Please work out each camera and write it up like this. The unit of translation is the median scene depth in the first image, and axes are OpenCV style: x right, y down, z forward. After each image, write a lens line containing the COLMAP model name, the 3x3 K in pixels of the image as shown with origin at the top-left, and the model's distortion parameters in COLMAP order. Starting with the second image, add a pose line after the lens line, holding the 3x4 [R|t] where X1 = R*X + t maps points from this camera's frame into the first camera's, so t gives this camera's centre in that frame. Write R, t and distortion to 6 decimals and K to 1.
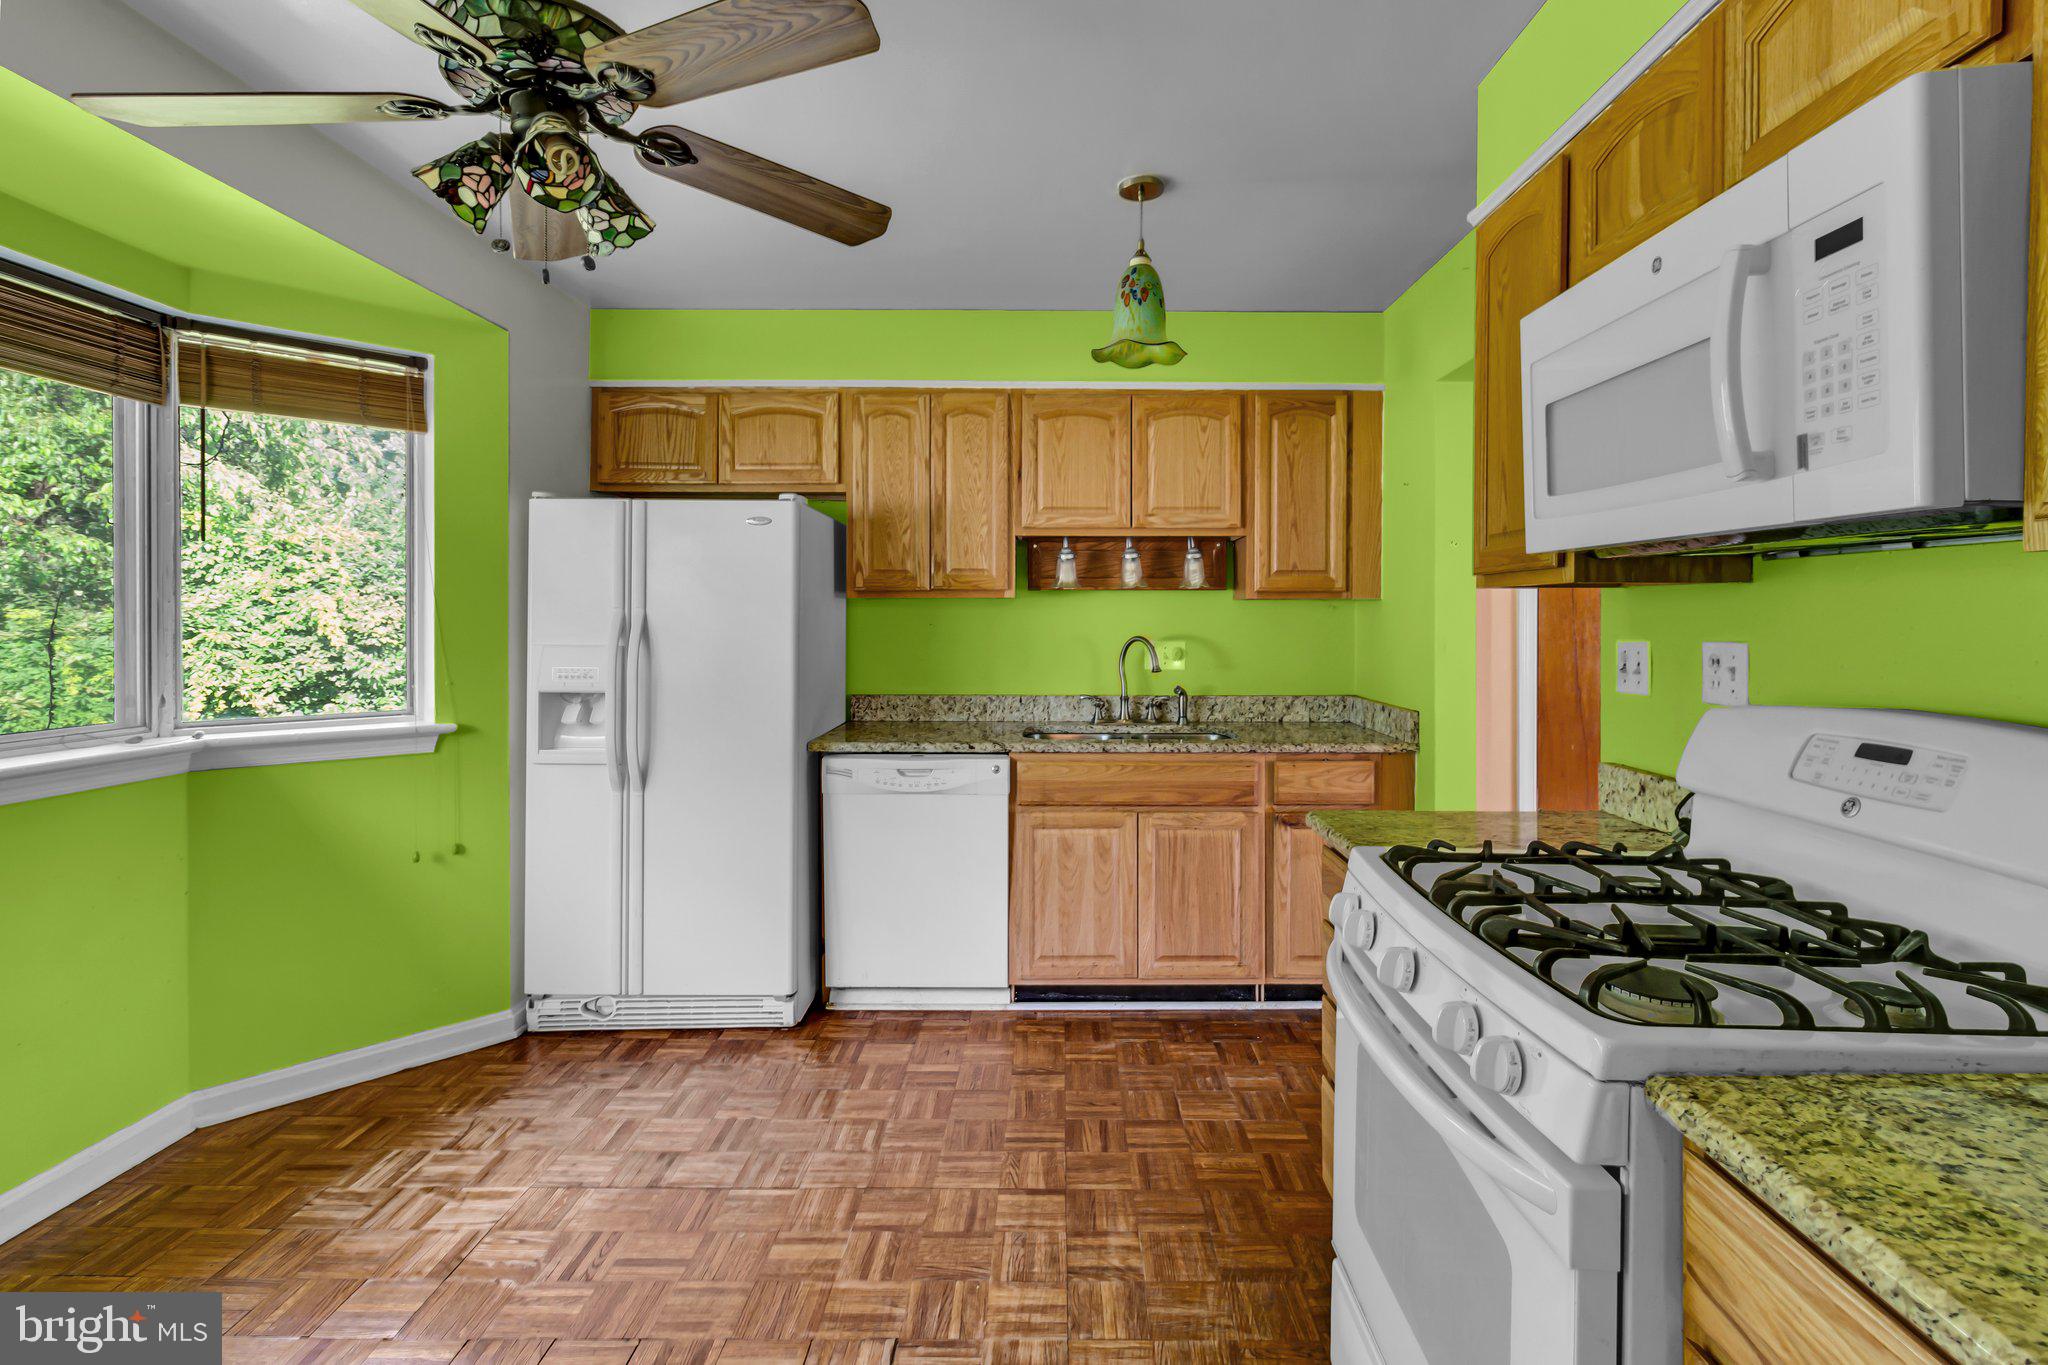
lens RADIAL K [[962.9, 0, 1067.1], [0, 962.9, 618.6], [0, 0, 1]] dist [-0.001411, 0.002378]
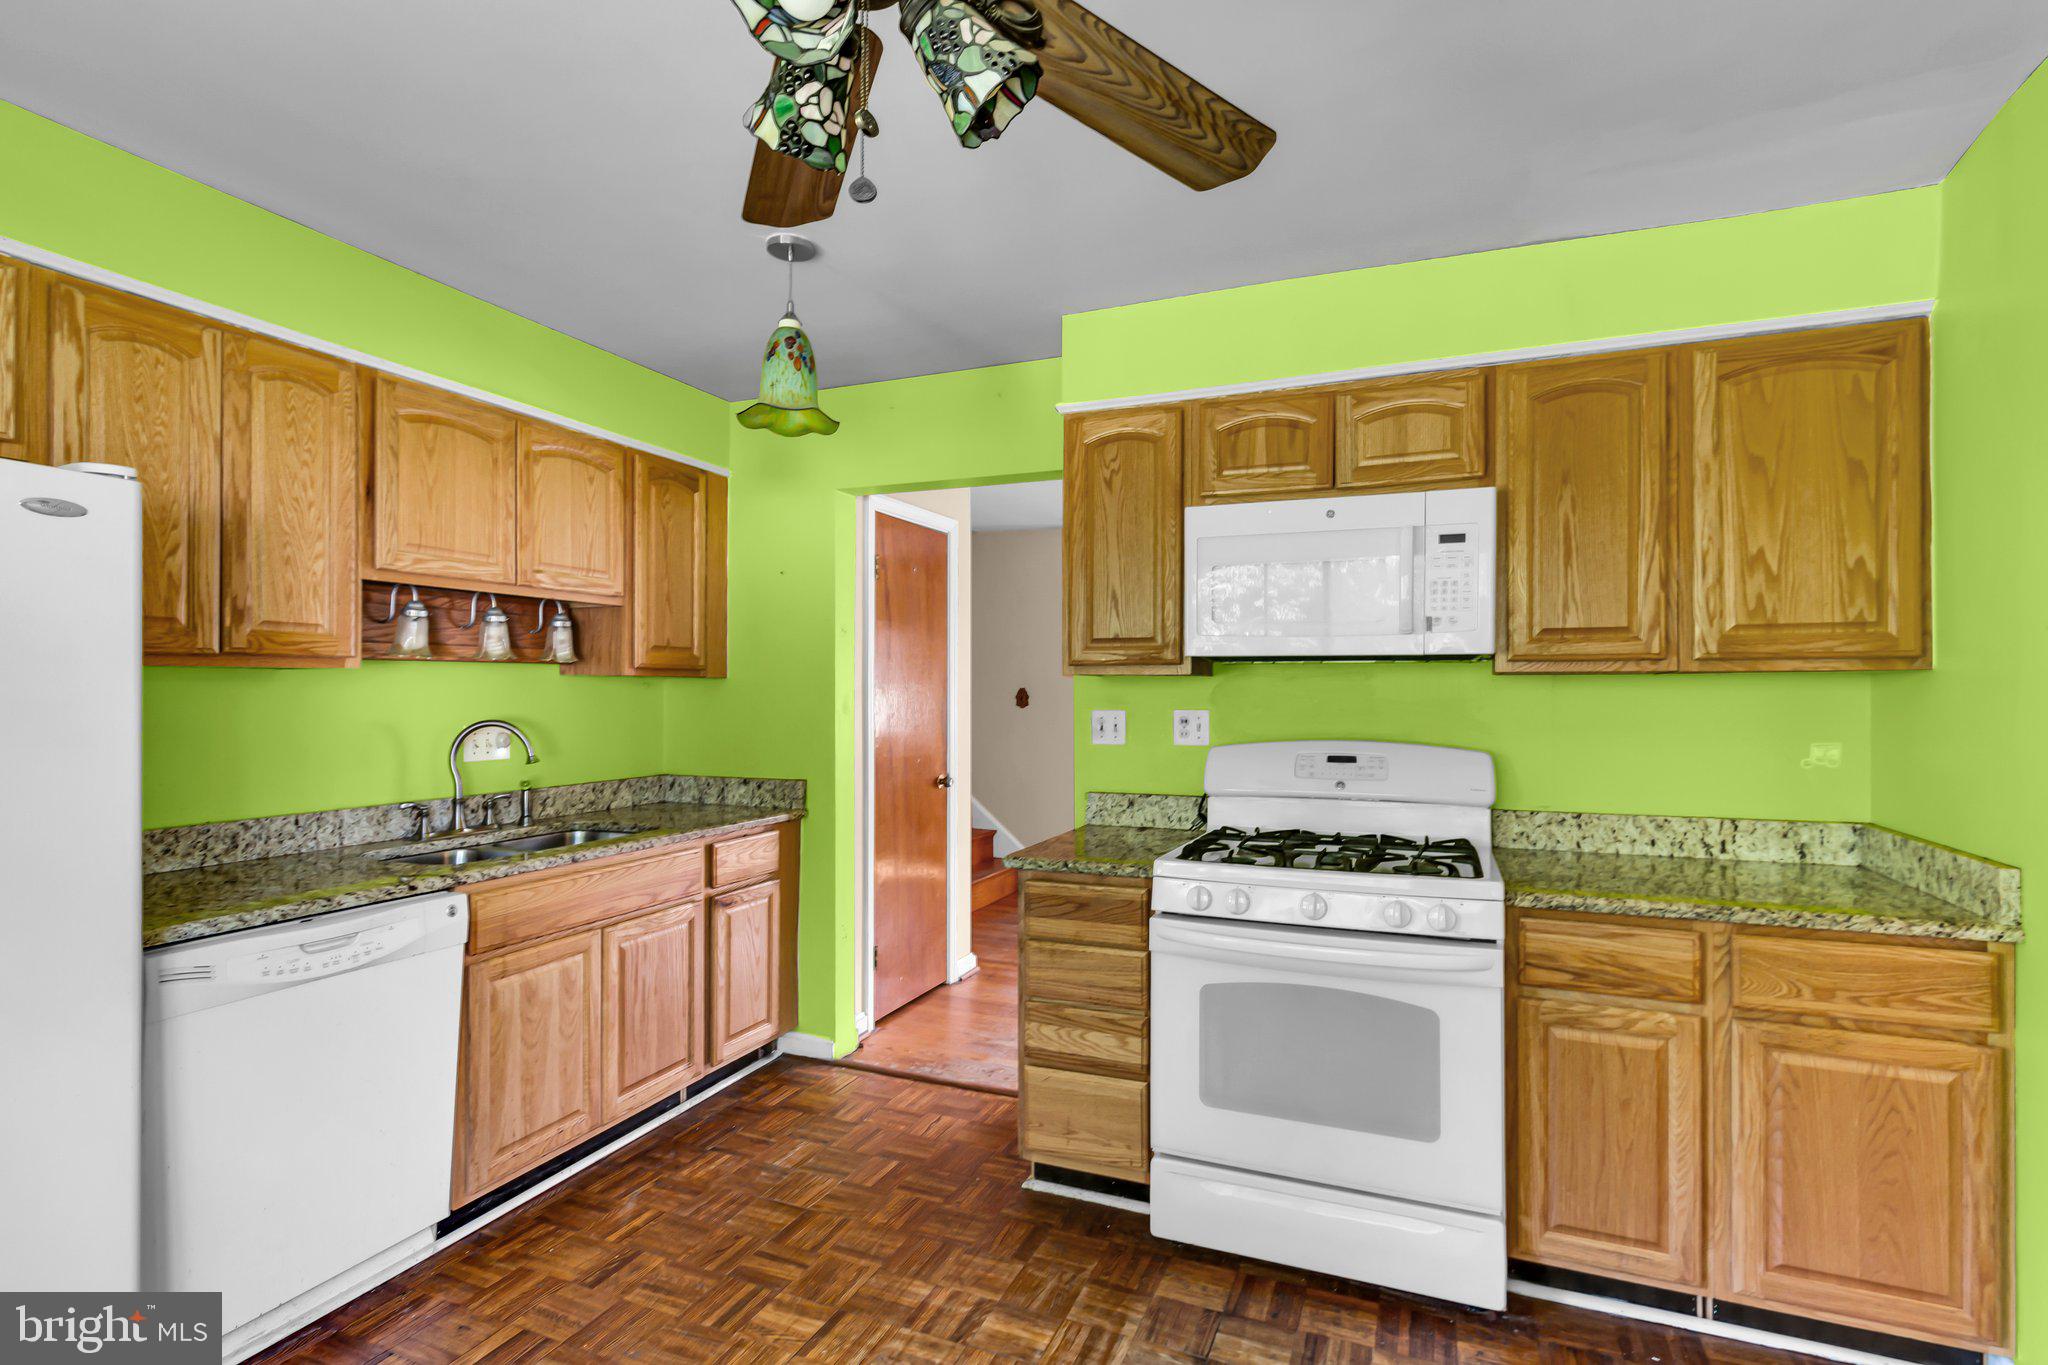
lens RADIAL K [[962.9, 0, 1032.6], [0, 962.9, 684.6], [0, 0, 1]] dist [-0.001411, 0.002378]
pose [[0.385589, 0.006543, 0.922647, -0.506780], [0.002983, 0.999961, -0.008339, -0.003086], [-0.922666, 0.005968, 0.385555, 0.295897]]
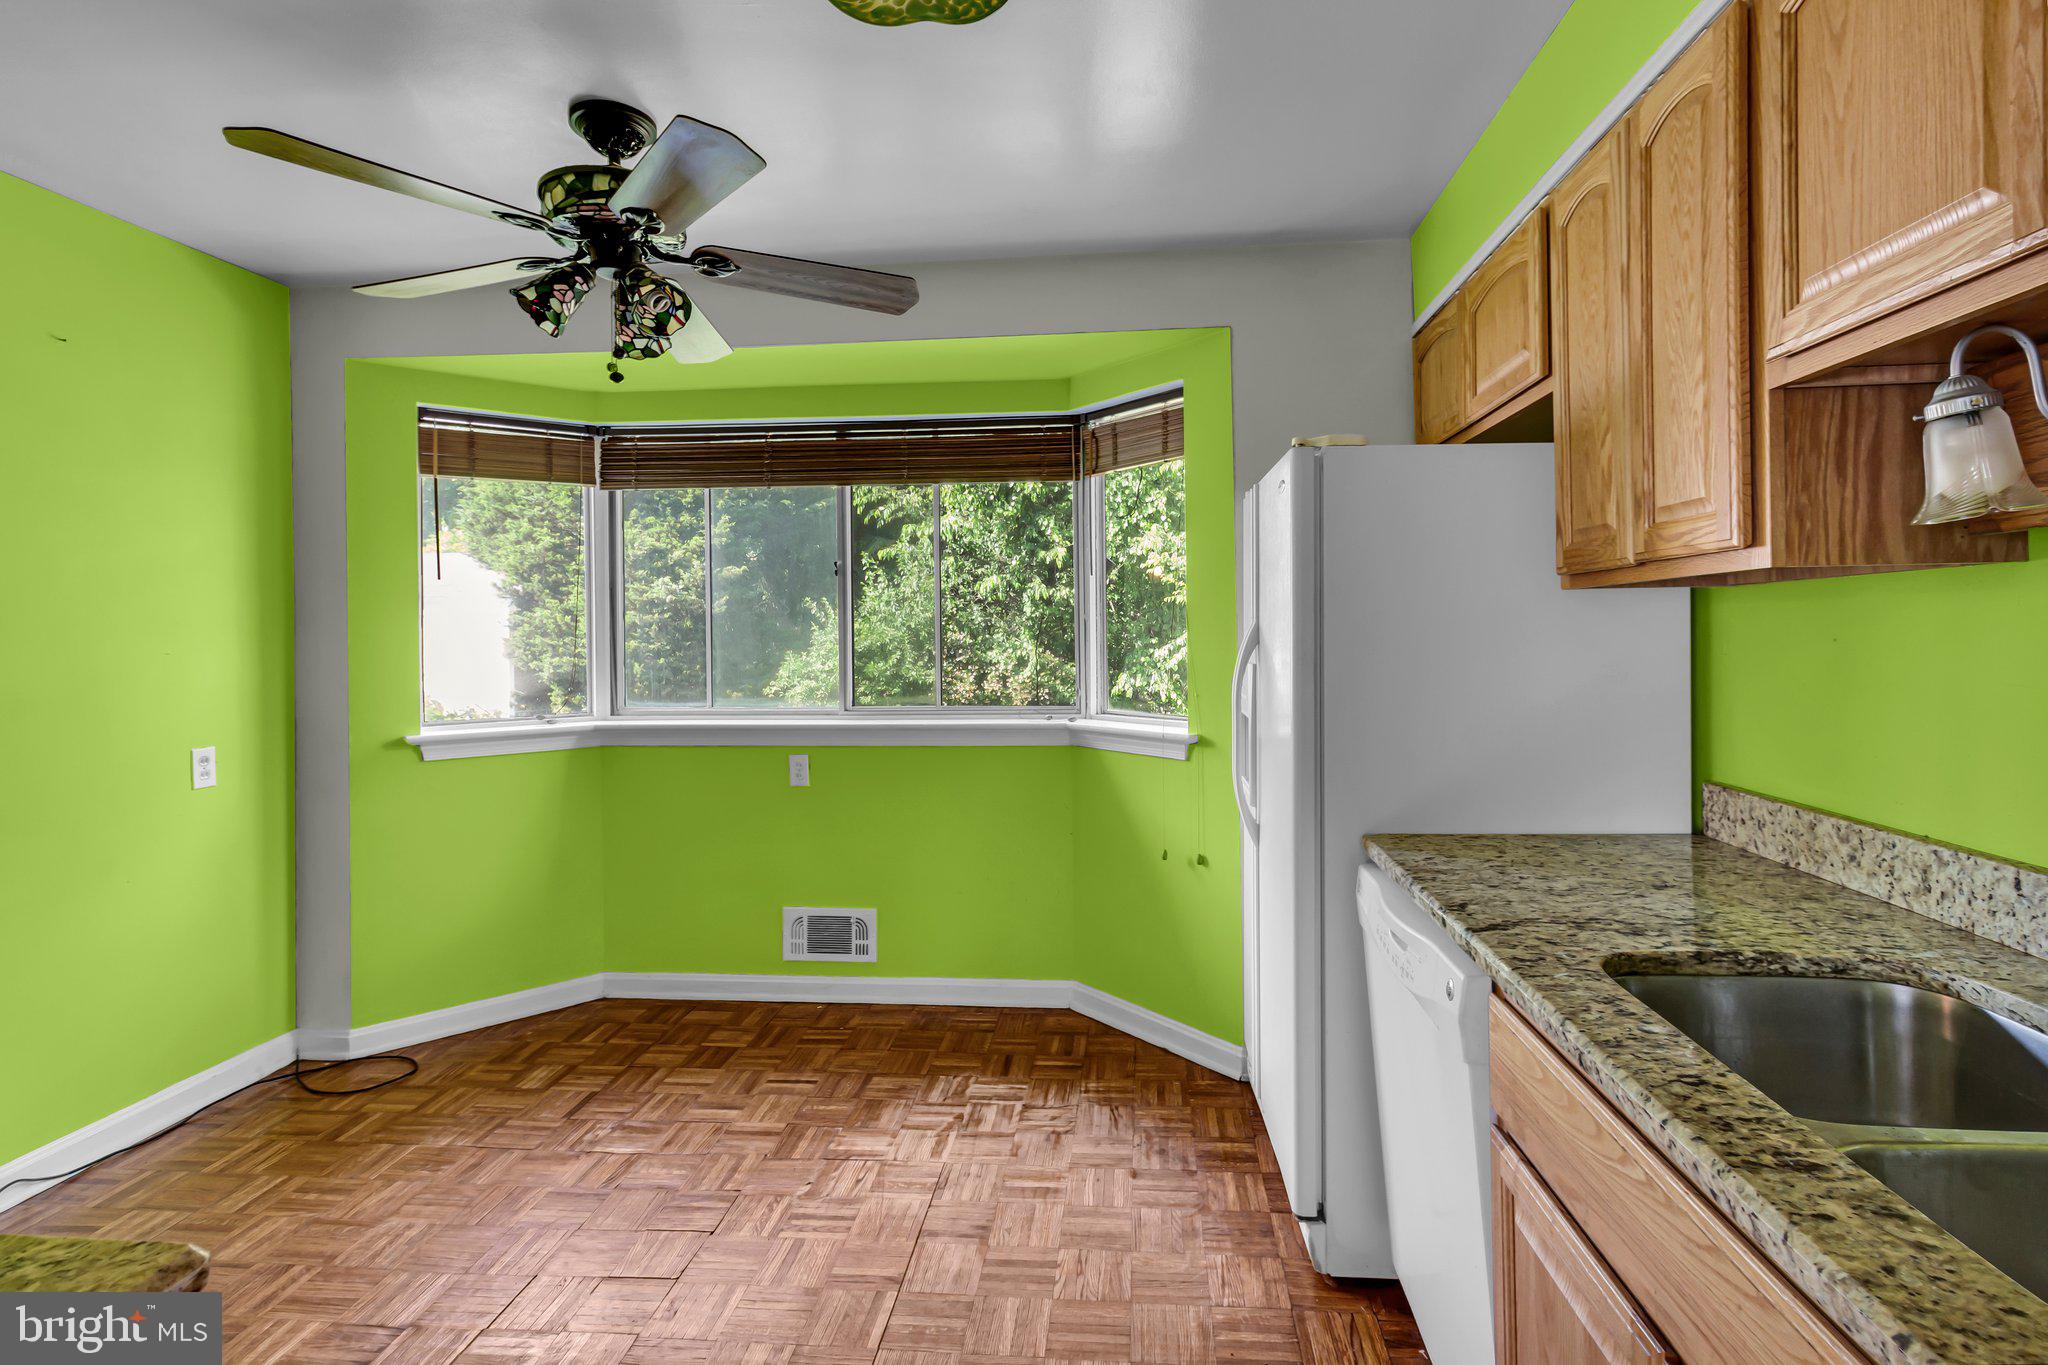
lens RADIAL K [[962.9, 0, 1066.8], [0, 962.9, 627.3], [0, 0, 1]] dist [-0.001411, 0.002378]
pose [[-0.083606, -0.002221, -0.996496, 0.318100], [0.014748, 0.999885, -0.003466, -0.002831], [0.996390, -0.014986, -0.083563, 0.777857]]
